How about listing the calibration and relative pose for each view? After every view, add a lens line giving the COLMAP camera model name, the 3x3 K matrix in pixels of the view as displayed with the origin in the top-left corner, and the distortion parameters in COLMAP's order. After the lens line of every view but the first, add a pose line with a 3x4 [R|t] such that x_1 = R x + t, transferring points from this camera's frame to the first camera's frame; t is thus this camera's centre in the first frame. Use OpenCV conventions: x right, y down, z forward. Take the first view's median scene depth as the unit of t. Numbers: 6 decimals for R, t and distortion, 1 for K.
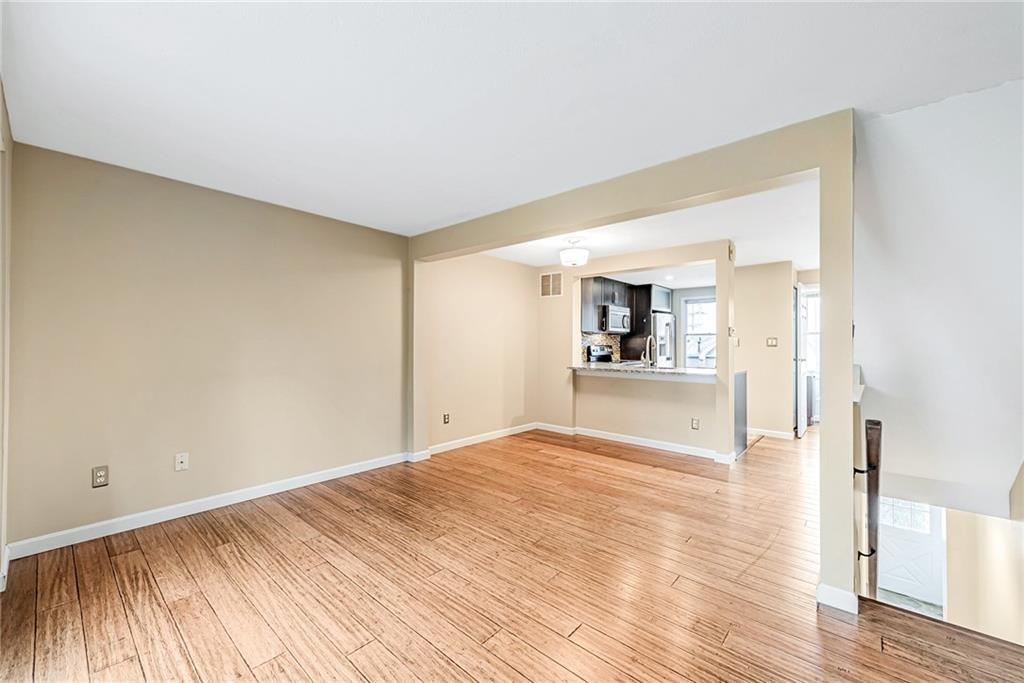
lens RADIAL K [[406.1, 0, 511.7], [0, 406.1, 333.5], [0, 0, 1]] dist [0.012260, -0.002682]
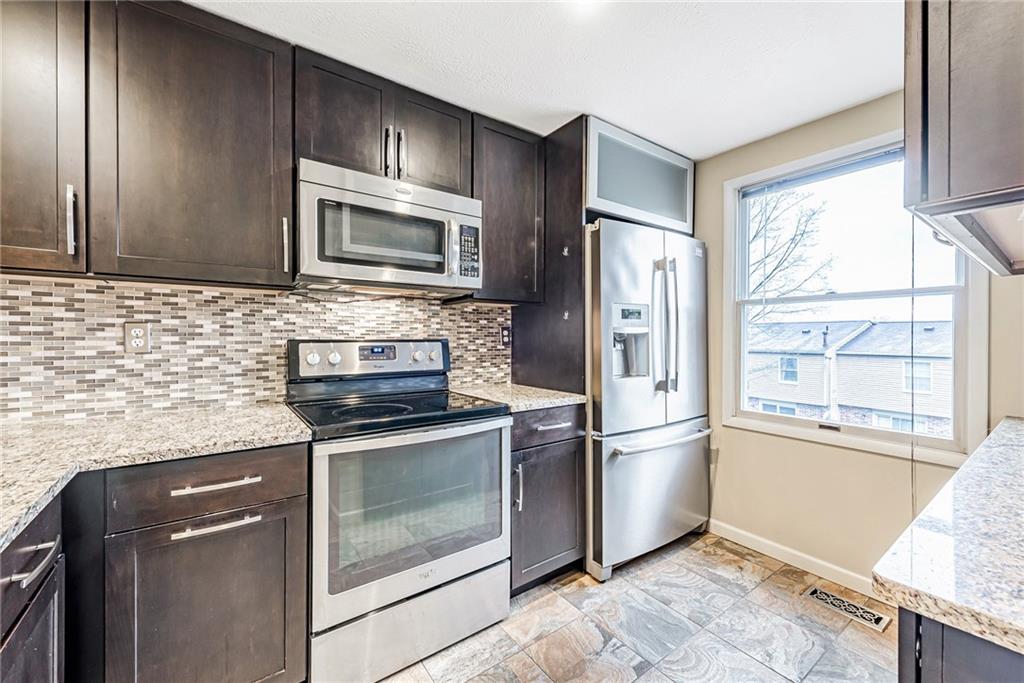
lens RADIAL K [[406.1, 0, 518.2], [0, 406.1, 337.6], [0, 0, 1]] dist [0.012260, -0.002682]
pose [[0.975785, -0.004008, -0.218693, 0.796731], [0.009738, 0.999637, 0.025130, 0.046124], [0.218513, -0.026651, 0.975470, 1.595825]]
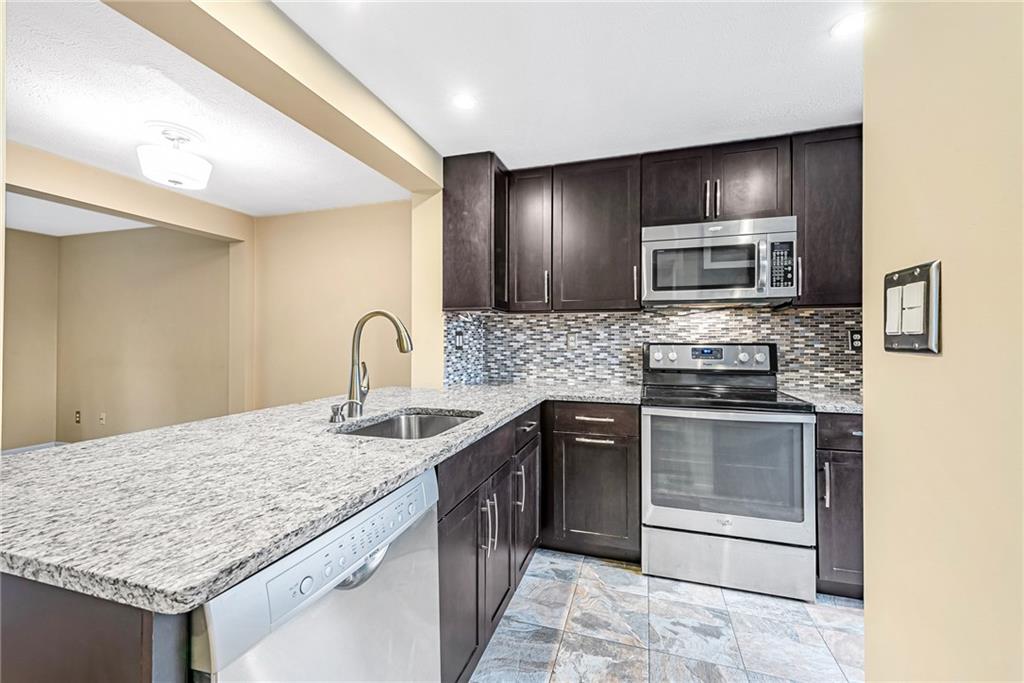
lens RADIAL K [[406.1, 0, 524.7], [0, 406.1, 340.6], [0, 0, 1]] dist [0.012260, -0.002682]
pose [[0.408520, -0.007093, -0.912722, 1.018477], [0.022870, 0.999735, 0.002467, 0.047566], [0.912463, -0.021882, 0.408574, 1.510335]]
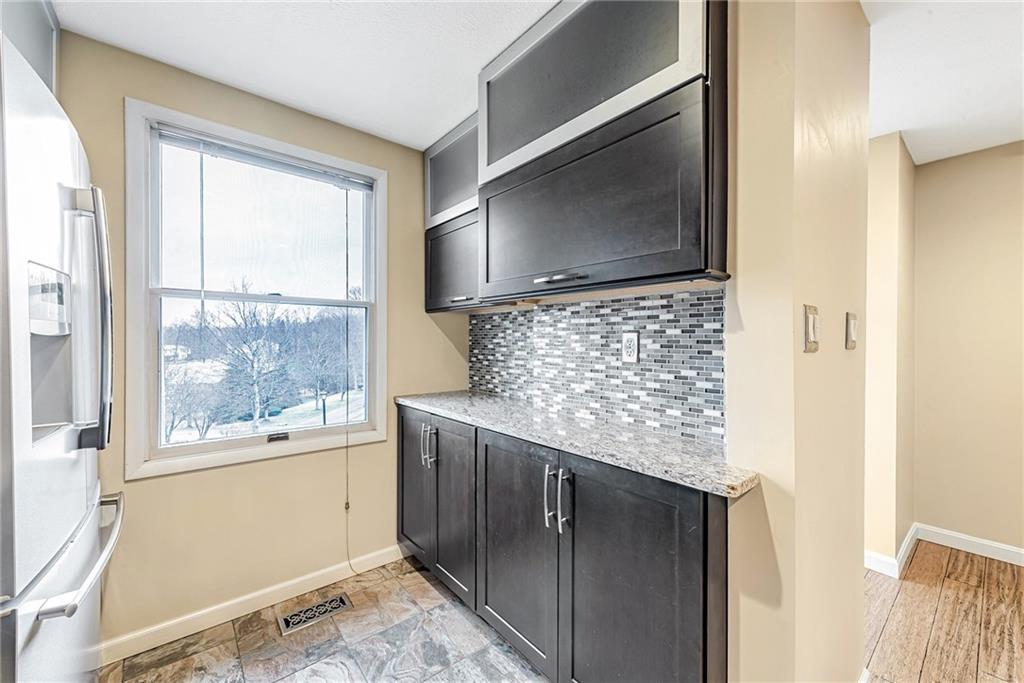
lens RADIAL K [[406.1, 0, 515.1], [0, 406.1, 343.0], [0, 0, 1]] dist [0.012260, -0.002682]
pose [[0.172871, -0.014313, 0.984841, 0.610880], [-0.023782, 0.999542, 0.018702, 0.049180], [-0.984657, -0.026654, 0.172451, 1.878945]]
